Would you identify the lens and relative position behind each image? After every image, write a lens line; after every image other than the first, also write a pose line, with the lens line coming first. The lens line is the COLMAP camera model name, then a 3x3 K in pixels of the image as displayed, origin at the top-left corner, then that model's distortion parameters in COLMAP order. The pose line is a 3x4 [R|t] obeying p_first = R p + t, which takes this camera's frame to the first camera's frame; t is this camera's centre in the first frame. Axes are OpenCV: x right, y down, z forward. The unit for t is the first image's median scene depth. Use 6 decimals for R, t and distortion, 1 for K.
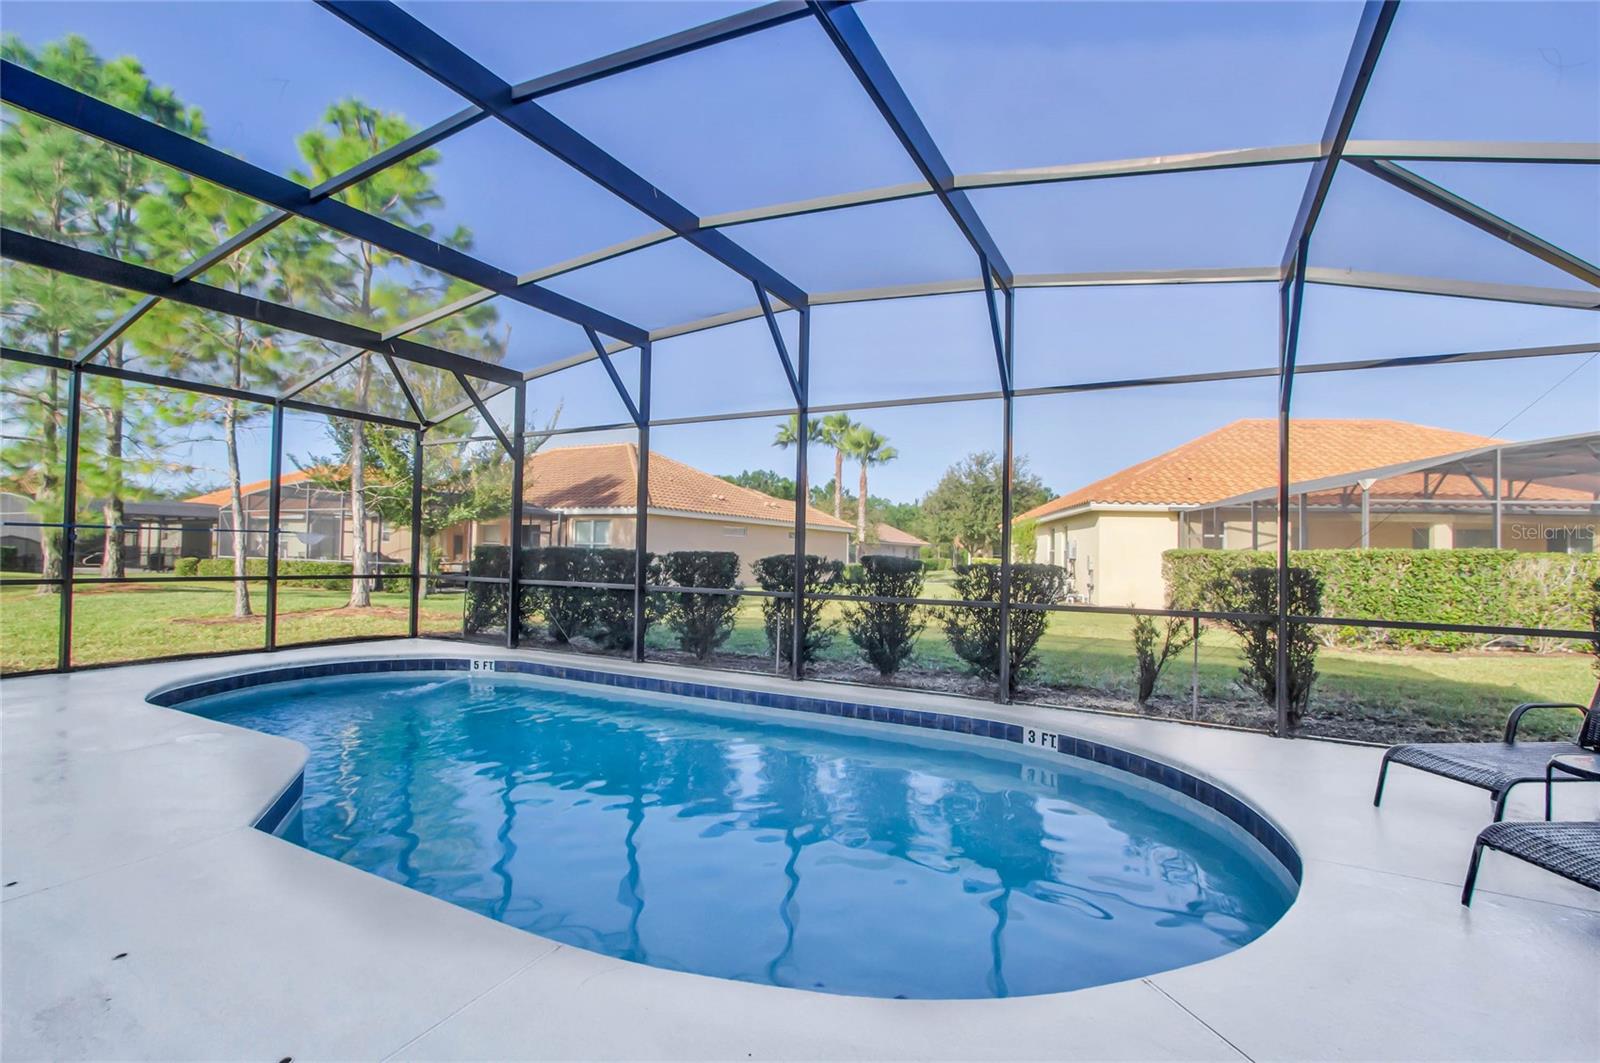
lens RADIAL K [[733.9, 0, 800.0], [0, 733.9, 531.5], [0, 0, 1]] dist [-0.001931, -0.000276]
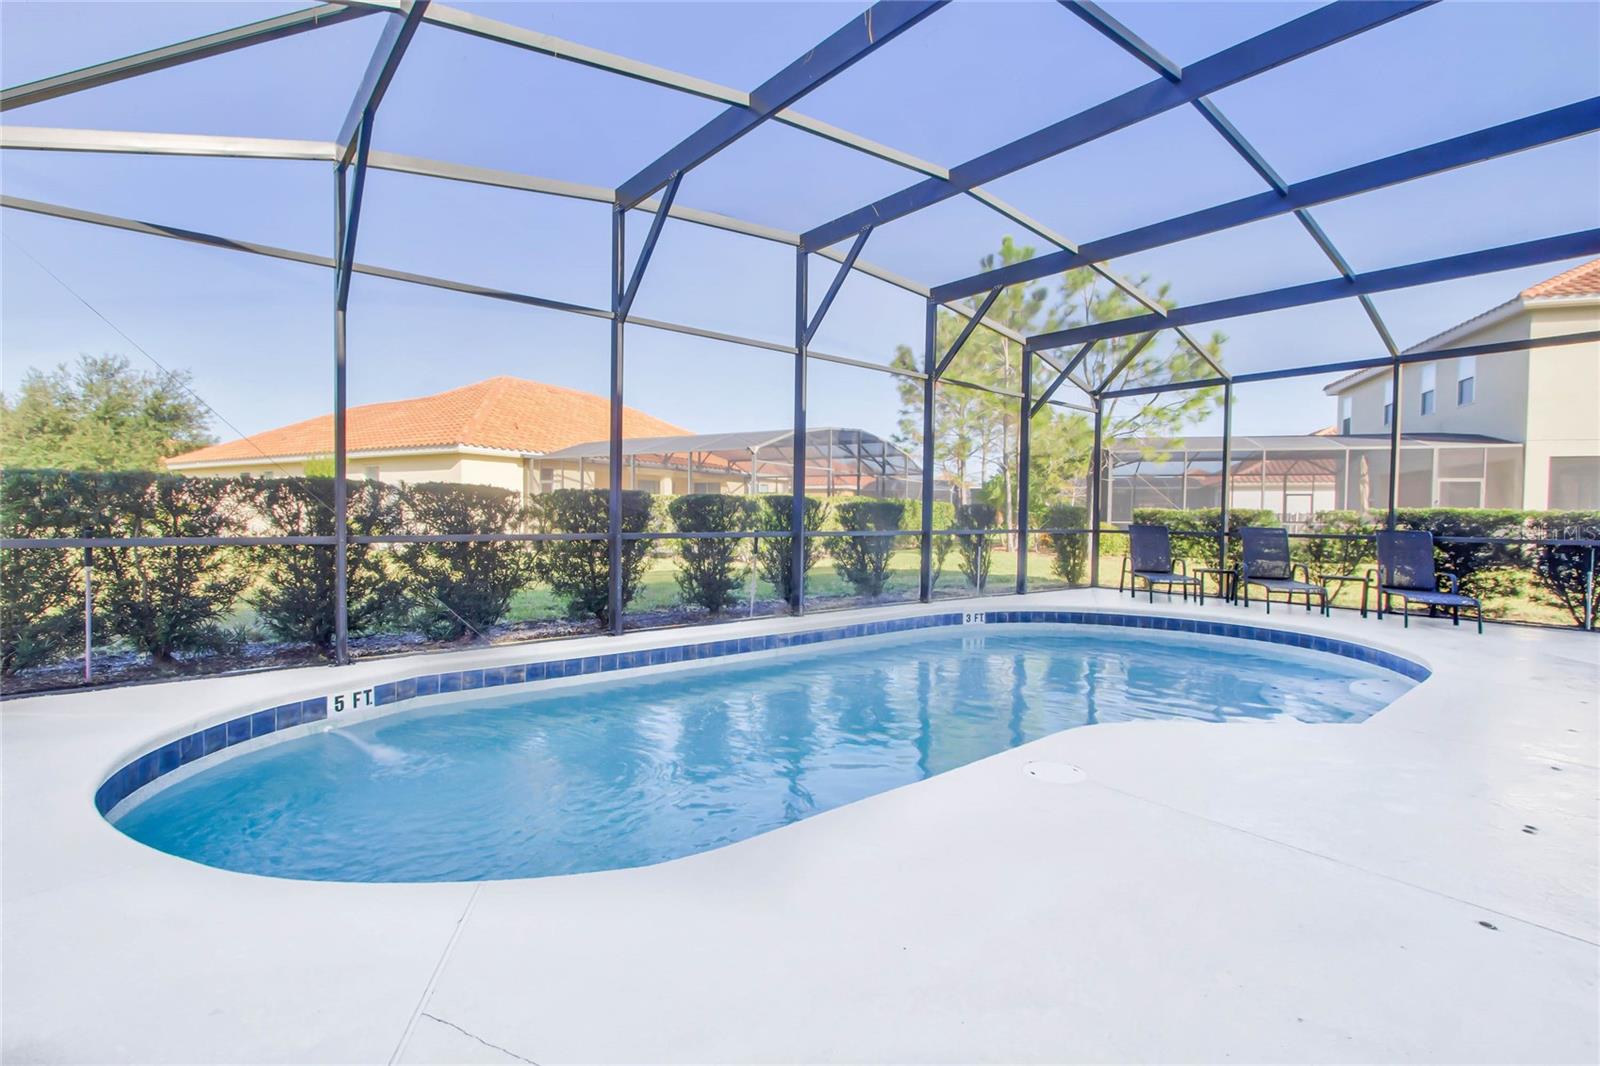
lens RADIAL K [[733.9, 0, 800.0], [0, 733.9, 533.0], [0, 0, 1]] dist [-0.001931, -0.000276]
pose [[0.375665, -0.039650, 0.925907, -0.857539], [-0.031237, 0.997975, 0.055410, 0.025136], [-0.926229, -0.049738, 0.373665, 0.554684]]
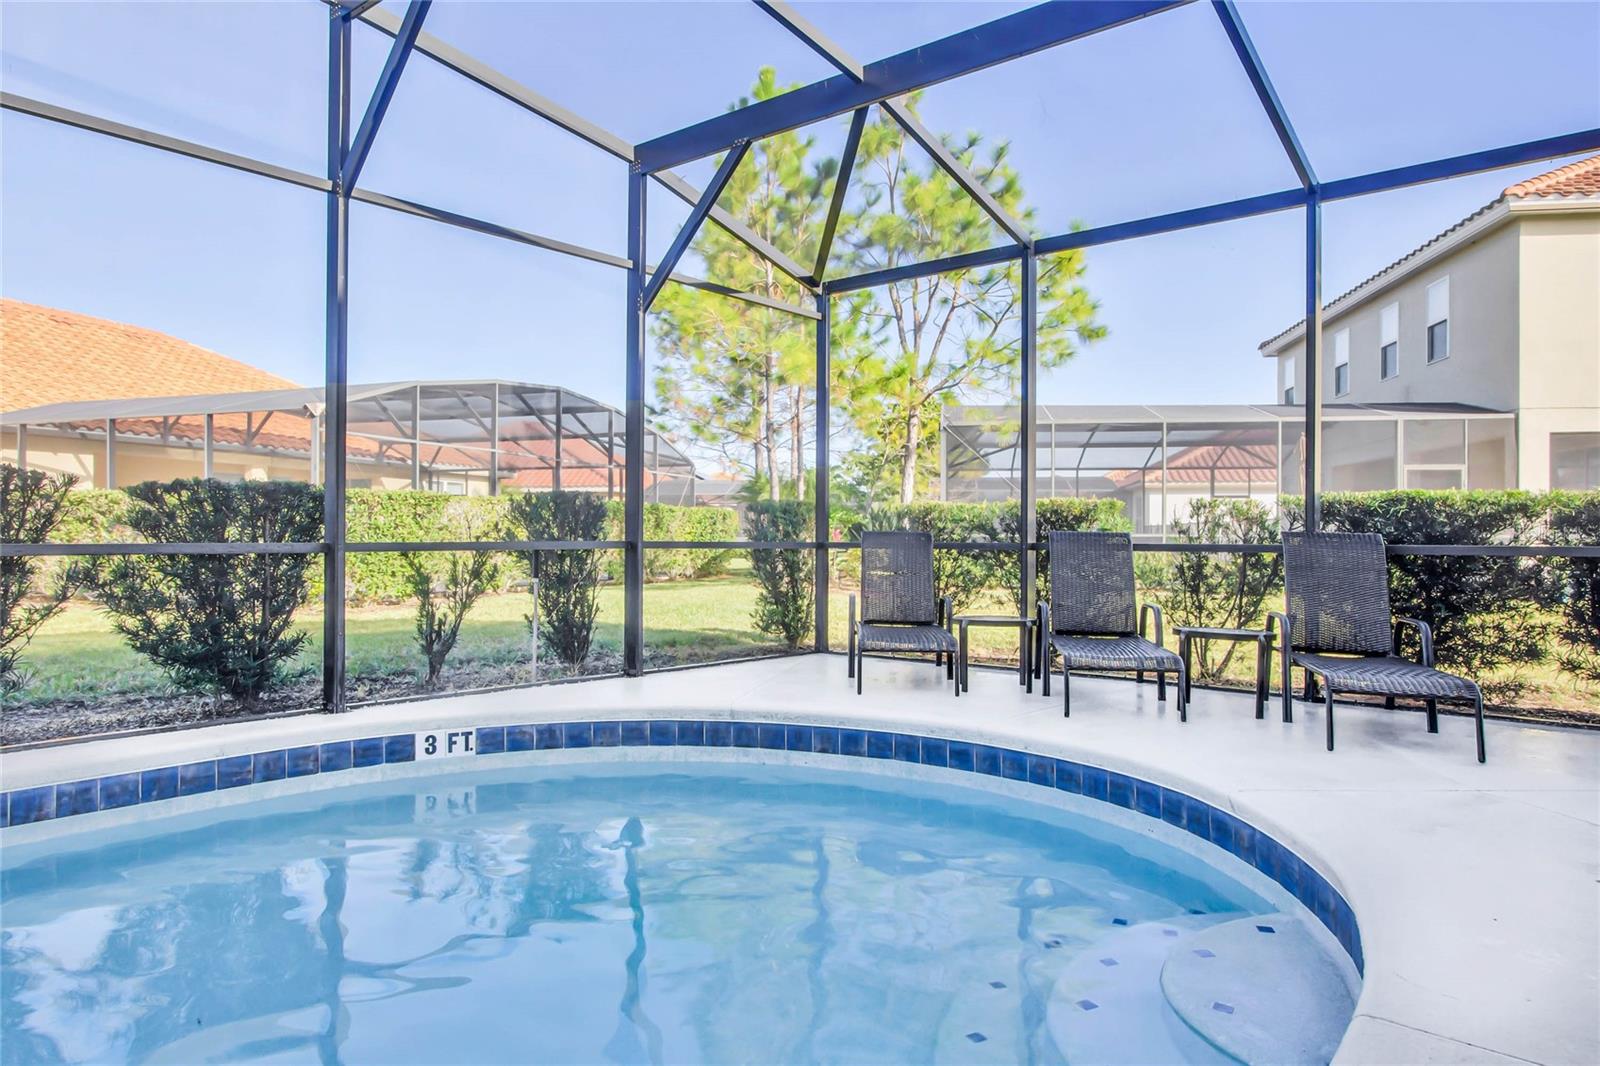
lens RADIAL K [[1025.9, 0, 780.2], [0, 1025.9, 525.2], [0, 0, 1]] dist [0.005705, 0.001151]
pose [[0.217916, -0.010509, 0.975911, -0.355430], [-0.028223, 0.999456, 0.017065, 0.045698], [-0.975559, -0.031261, 0.217501, 0.369825]]
